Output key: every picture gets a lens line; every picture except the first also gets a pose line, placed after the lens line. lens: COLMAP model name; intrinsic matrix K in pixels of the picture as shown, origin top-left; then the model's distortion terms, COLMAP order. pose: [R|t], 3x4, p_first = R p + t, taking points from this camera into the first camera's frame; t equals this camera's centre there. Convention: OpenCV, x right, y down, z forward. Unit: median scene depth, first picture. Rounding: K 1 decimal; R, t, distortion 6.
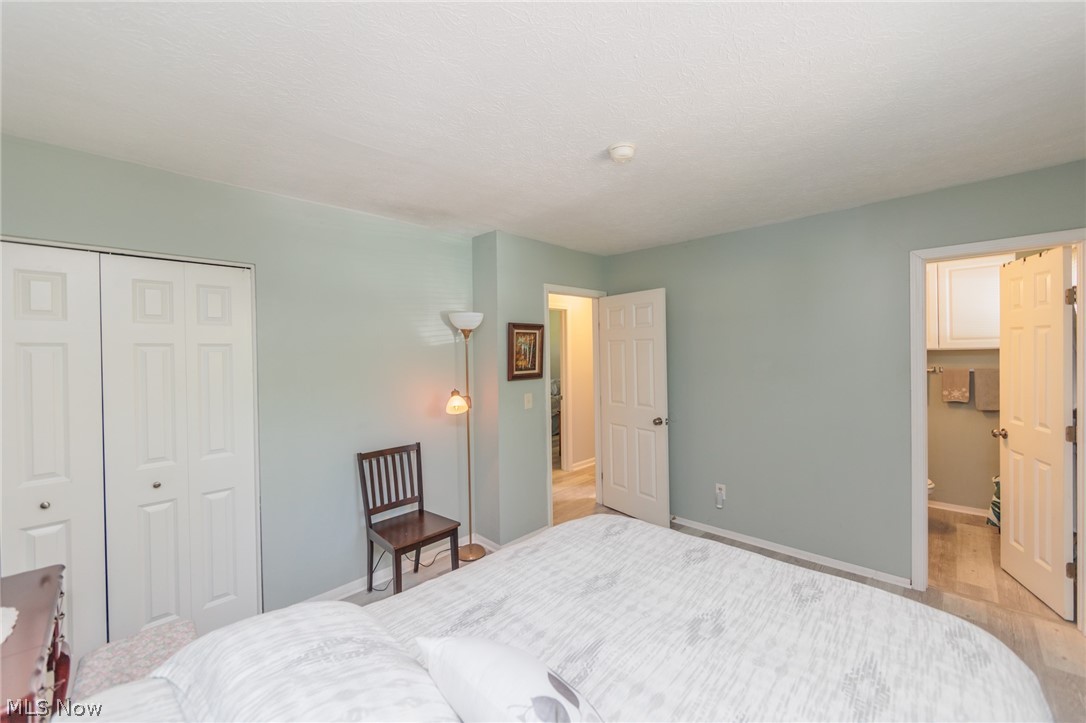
lens RADIAL K [[424.5, 0, 545.9], [0, 424.5, 355.6], [0, 0, 1]] dist [-0.000719, -0.000186]
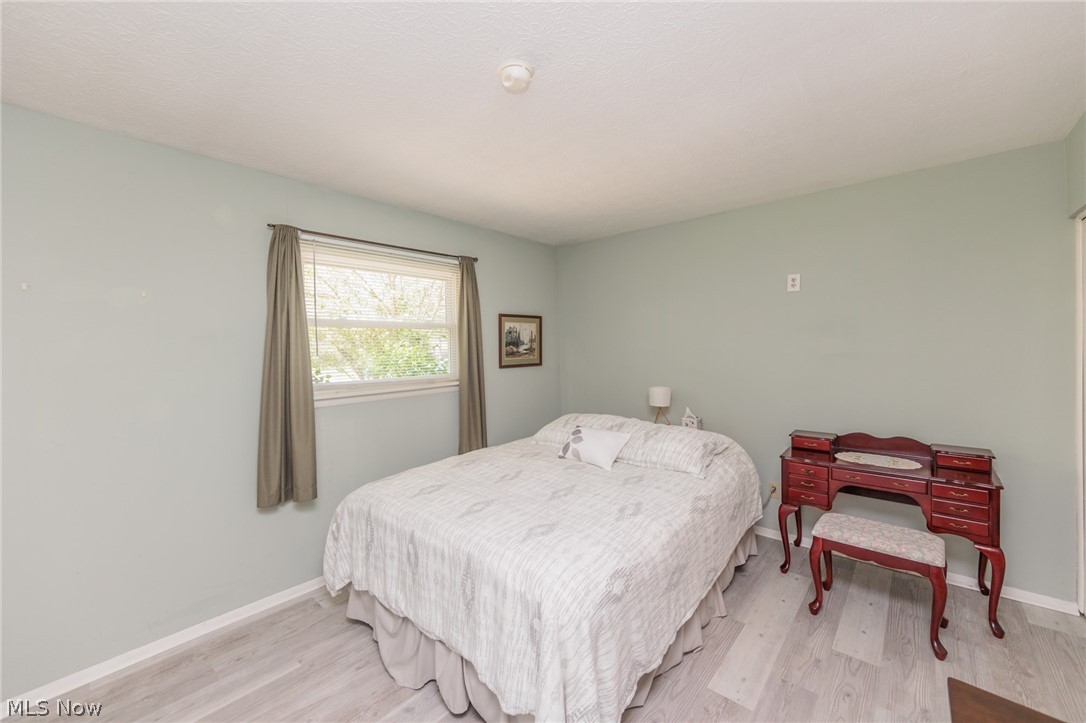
lens RADIAL K [[425.4, 0, 544.2], [0, 425.4, 358.7], [0, 0, 1]] dist [-0.002218, -0.000264]
pose [[-0.998126, 0.039555, -0.046696, 0.128718], [0.038255, 0.998864, 0.028409, 0.024437], [0.047767, 0.026570, -0.998505, 1.291434]]
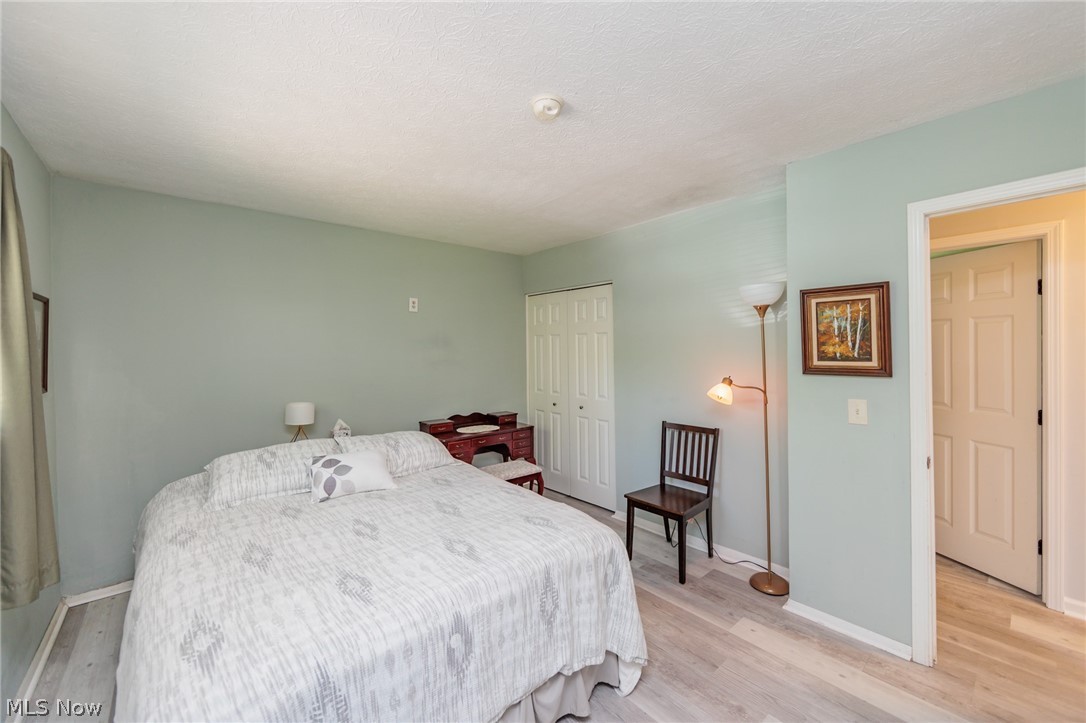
lens RADIAL K [[425.4, 0, 544.2], [0, 425.4, 358.7], [0, 0, 1]] dist [-0.002218, -0.000264]
pose [[-0.081159, 0.040198, -0.995890, 0.762660], [0.004437, 0.999191, 0.039970, 0.005523], [0.996691, -0.001175, -0.081271, 0.758384]]
